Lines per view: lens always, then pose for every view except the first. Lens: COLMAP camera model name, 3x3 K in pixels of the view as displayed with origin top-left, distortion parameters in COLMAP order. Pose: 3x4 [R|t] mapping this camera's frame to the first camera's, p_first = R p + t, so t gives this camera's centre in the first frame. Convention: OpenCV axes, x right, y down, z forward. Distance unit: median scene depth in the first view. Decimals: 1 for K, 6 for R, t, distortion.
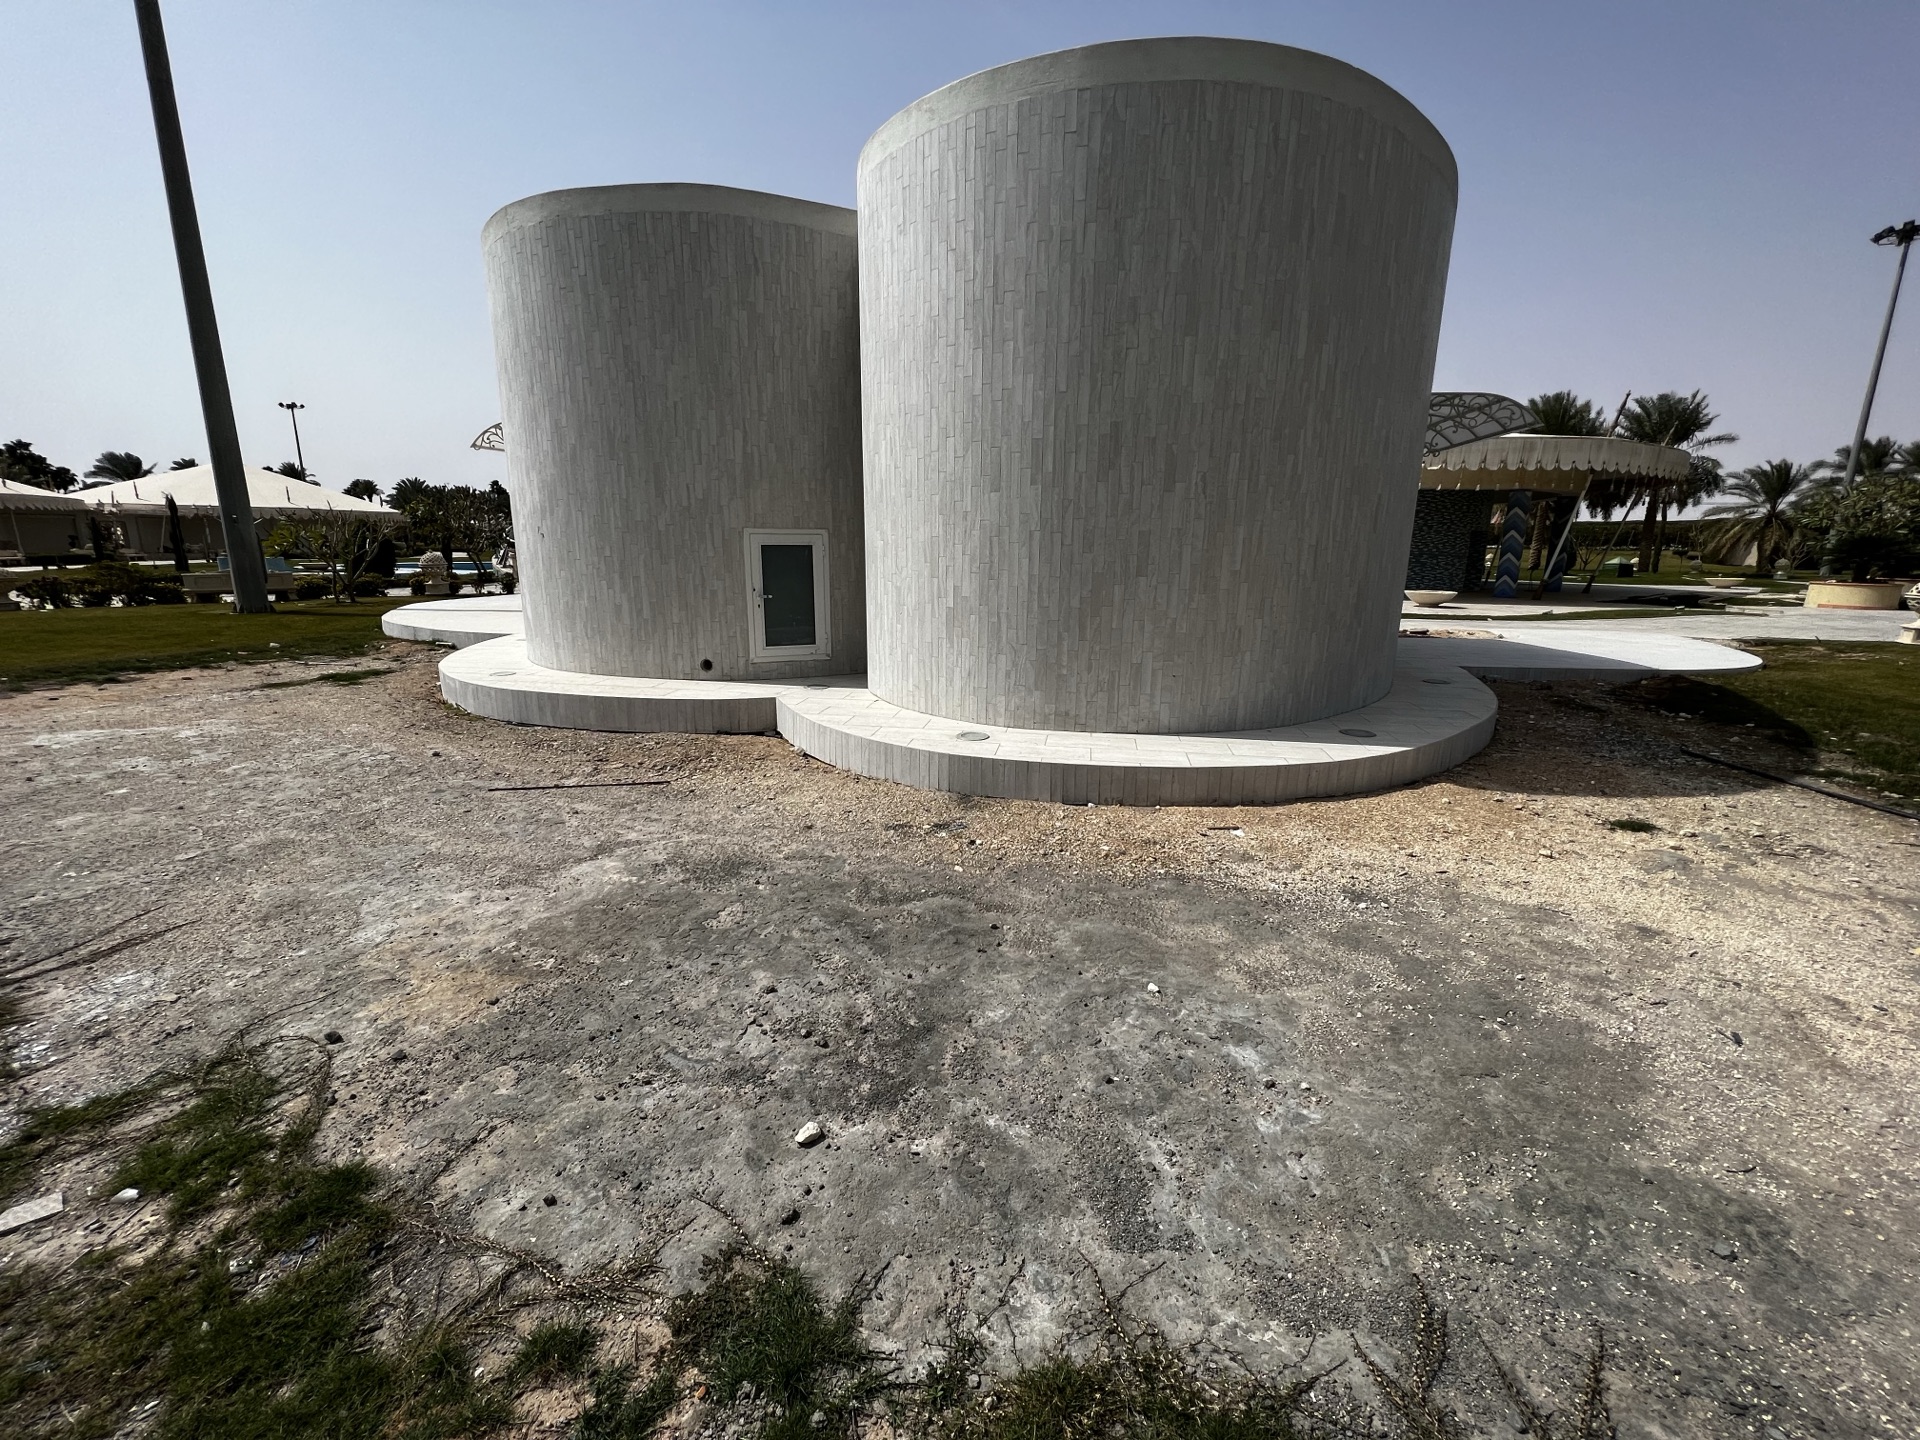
lens RADIAL K [[764.0, 0, 956.6], [0, 764.0, 713.9], [0, 0, 1]] dist [-0.001666, 0.000946]
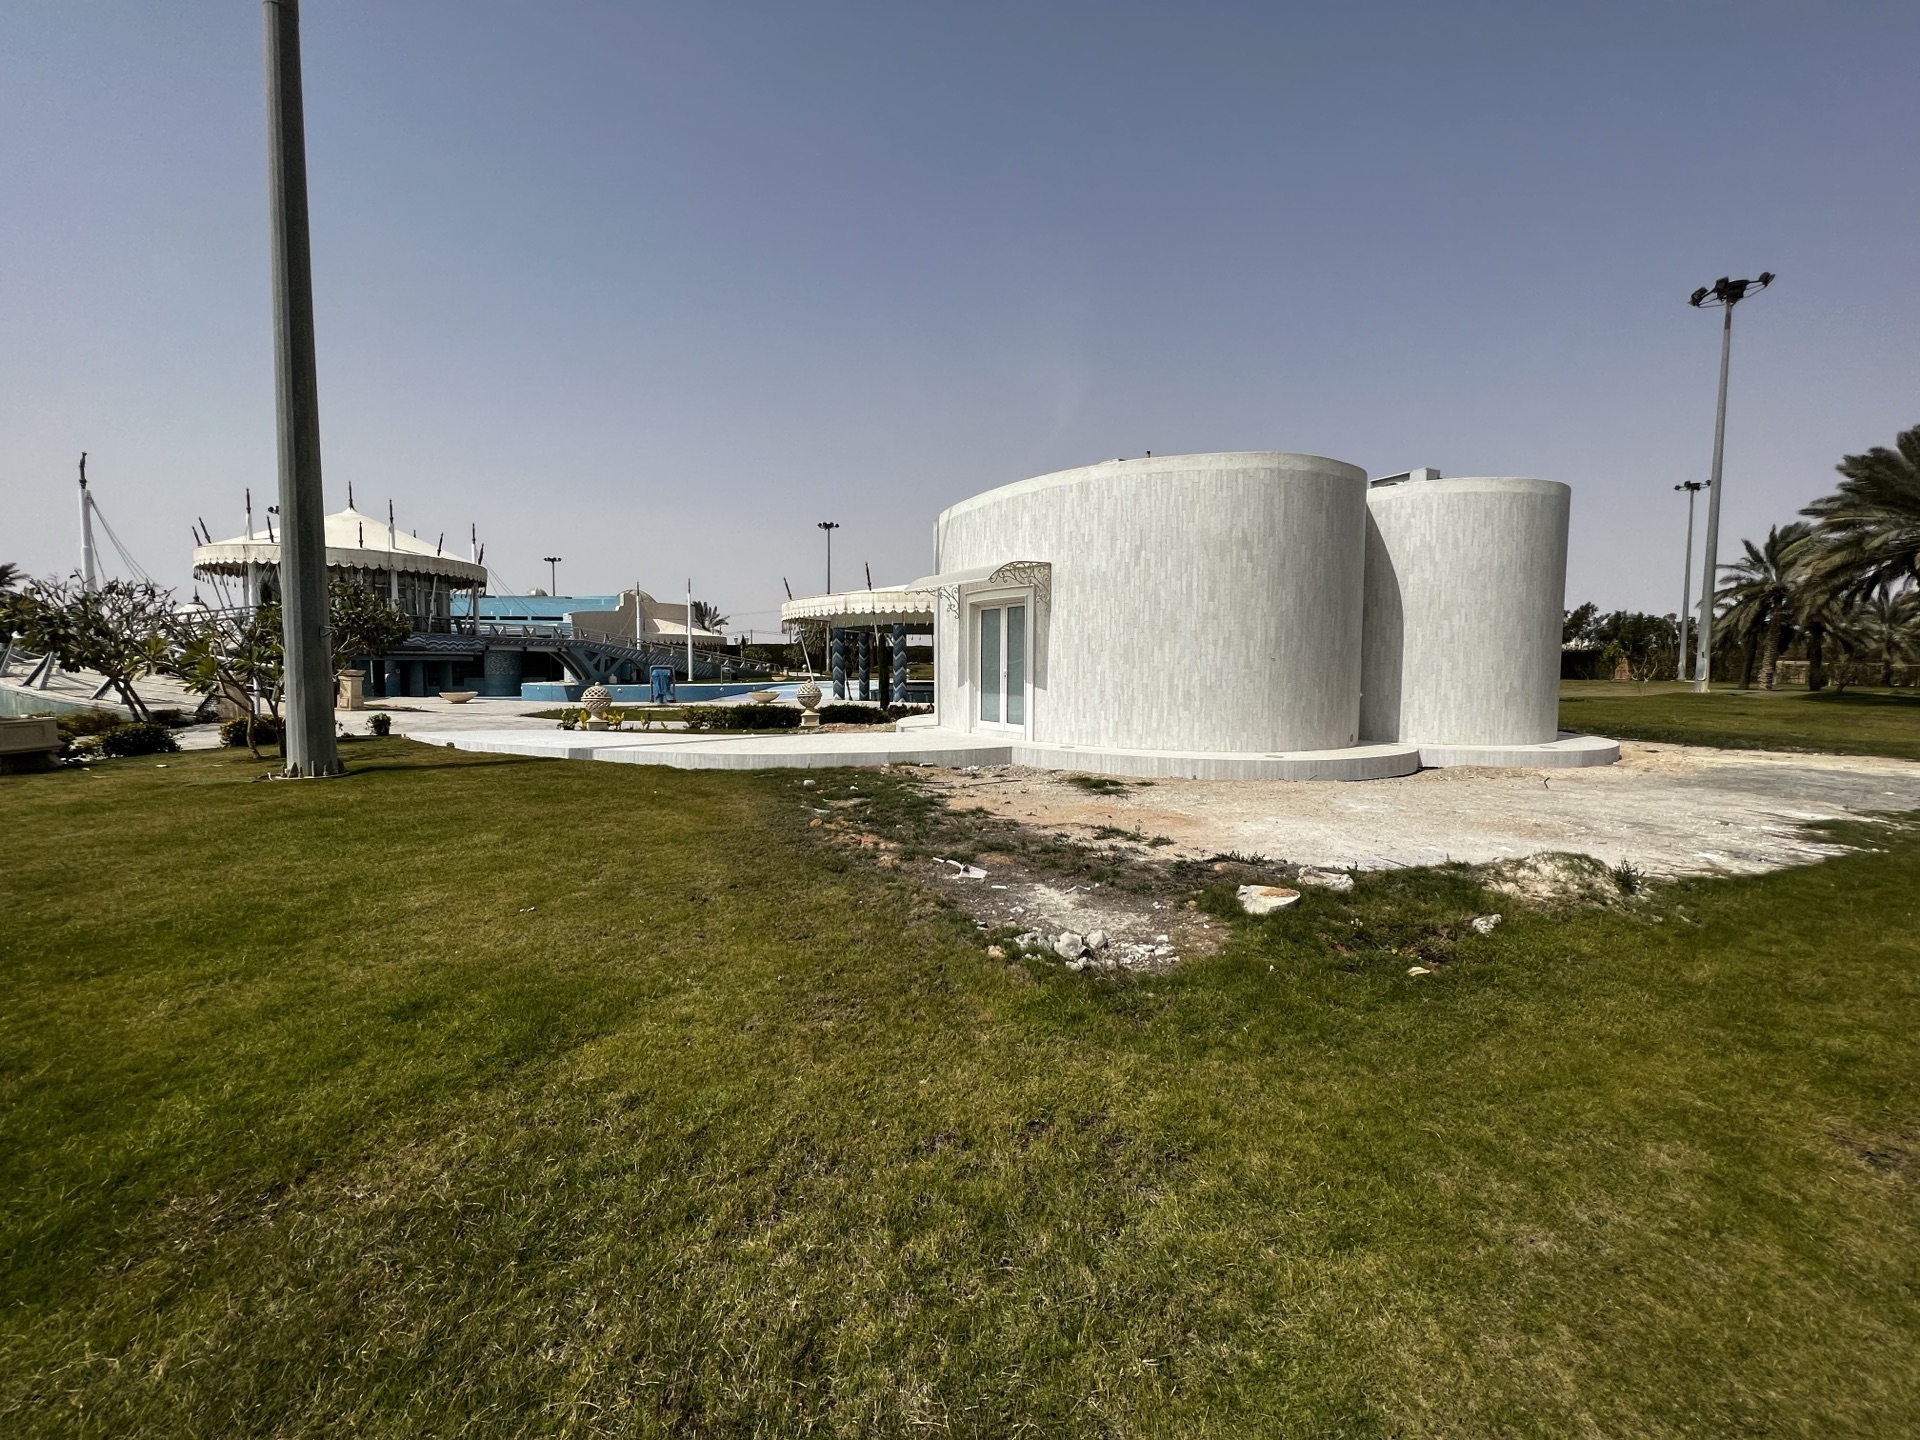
lens RADIAL K [[764.0, 0, 966.3], [0, 764.0, 716.1], [0, 0, 1]] dist [-0.001666, 0.000946]
pose [[0.725912, -0.050232, 0.685951, -2.274693], [0.153720, 0.983950, -0.090620, -0.099132], [-0.670389, 0.171227, 0.721983, 0.419218]]
